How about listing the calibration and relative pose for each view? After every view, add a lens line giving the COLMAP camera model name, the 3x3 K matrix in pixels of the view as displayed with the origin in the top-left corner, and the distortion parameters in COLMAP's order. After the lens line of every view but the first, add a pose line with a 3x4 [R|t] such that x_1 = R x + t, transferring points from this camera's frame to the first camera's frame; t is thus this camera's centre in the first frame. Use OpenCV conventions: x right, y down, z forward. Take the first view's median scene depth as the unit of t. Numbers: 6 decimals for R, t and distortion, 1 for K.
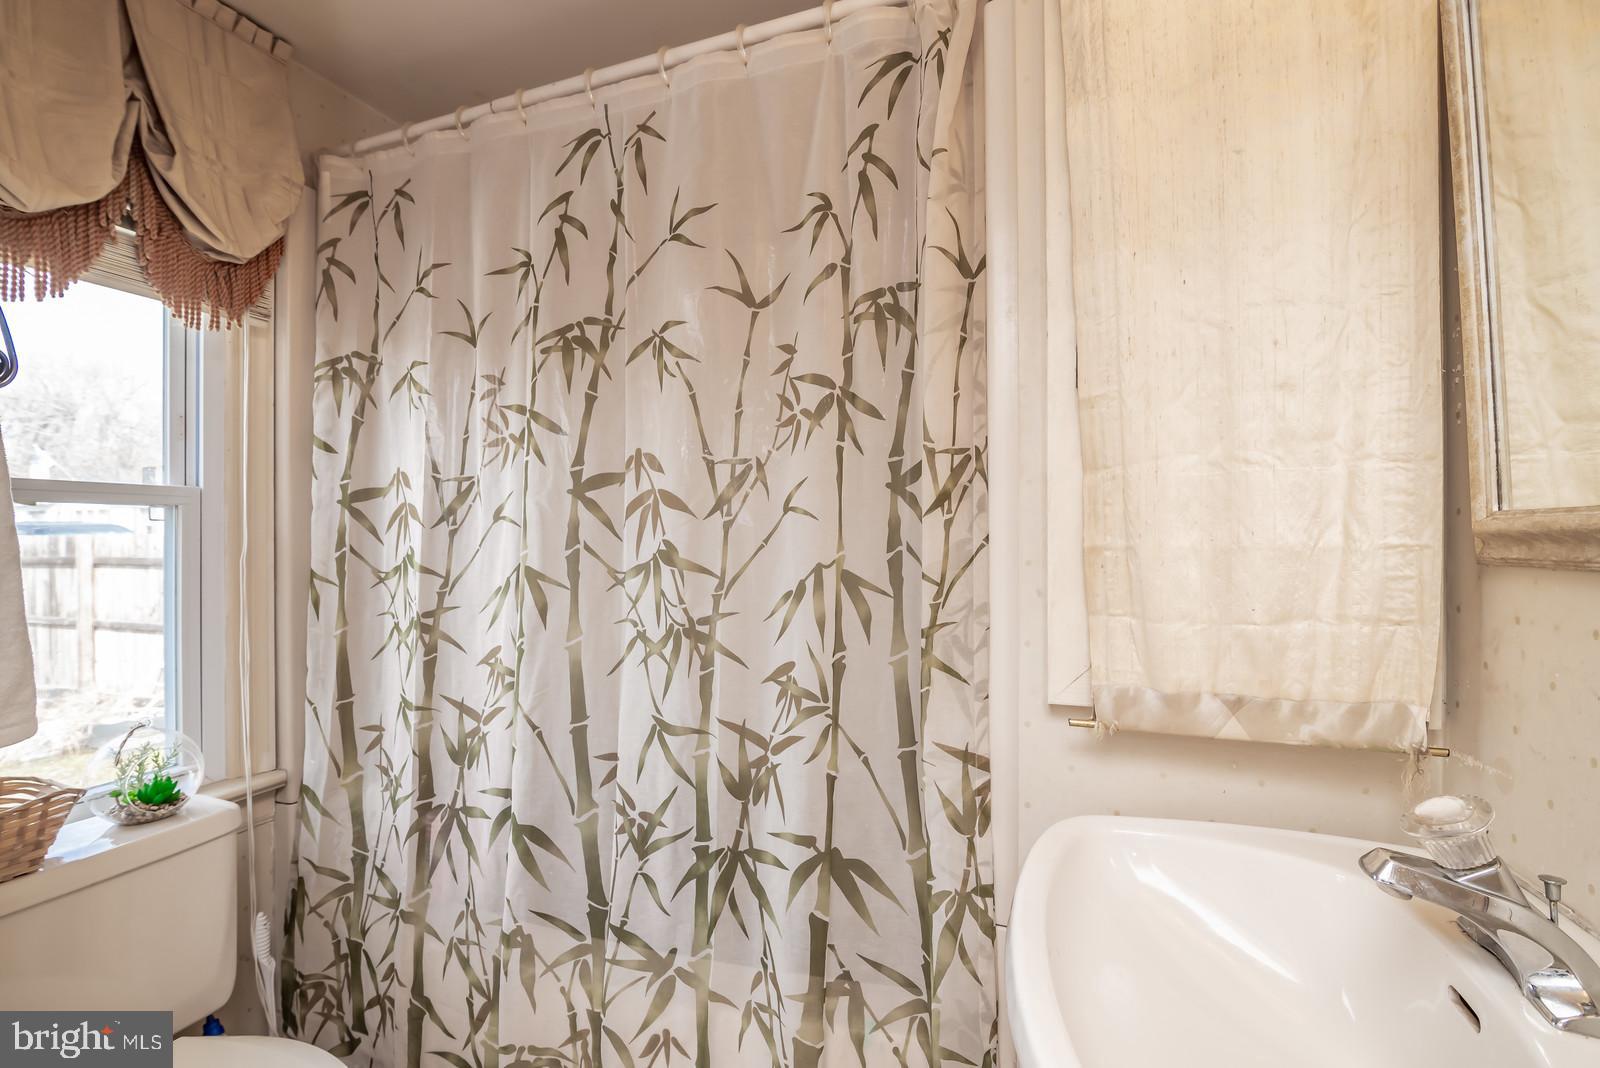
lens RADIAL K [[730.1, 0, 795.1], [0, 730.1, 533.0], [0, 0, 1]] dist [-0.022865, 0.002699]
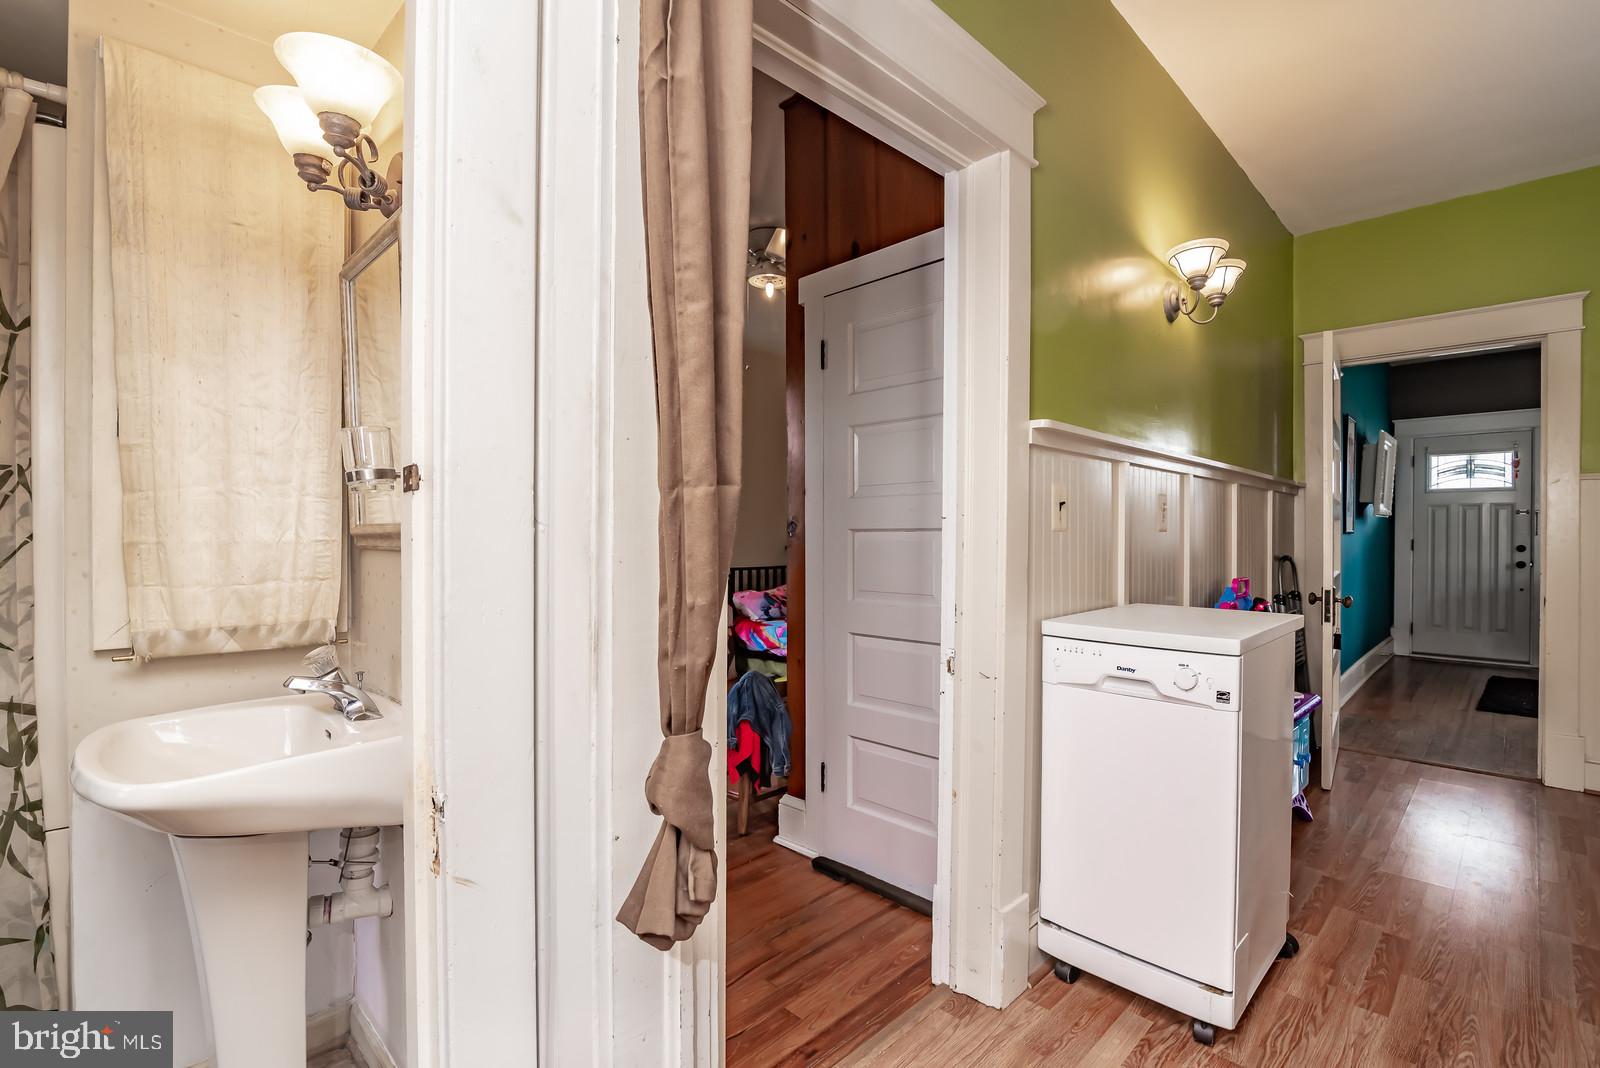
lens RADIAL K [[730.1, 0, 806.3], [0, 730.1, 543.6], [0, 0, 1]] dist [-0.022865, 0.002699]
pose [[0.423270, -0.006358, 0.905981, -0.366853], [-0.006119, 0.999933, 0.009876, -0.001282], [-0.905983, -0.009724, 0.423202, -0.955464]]
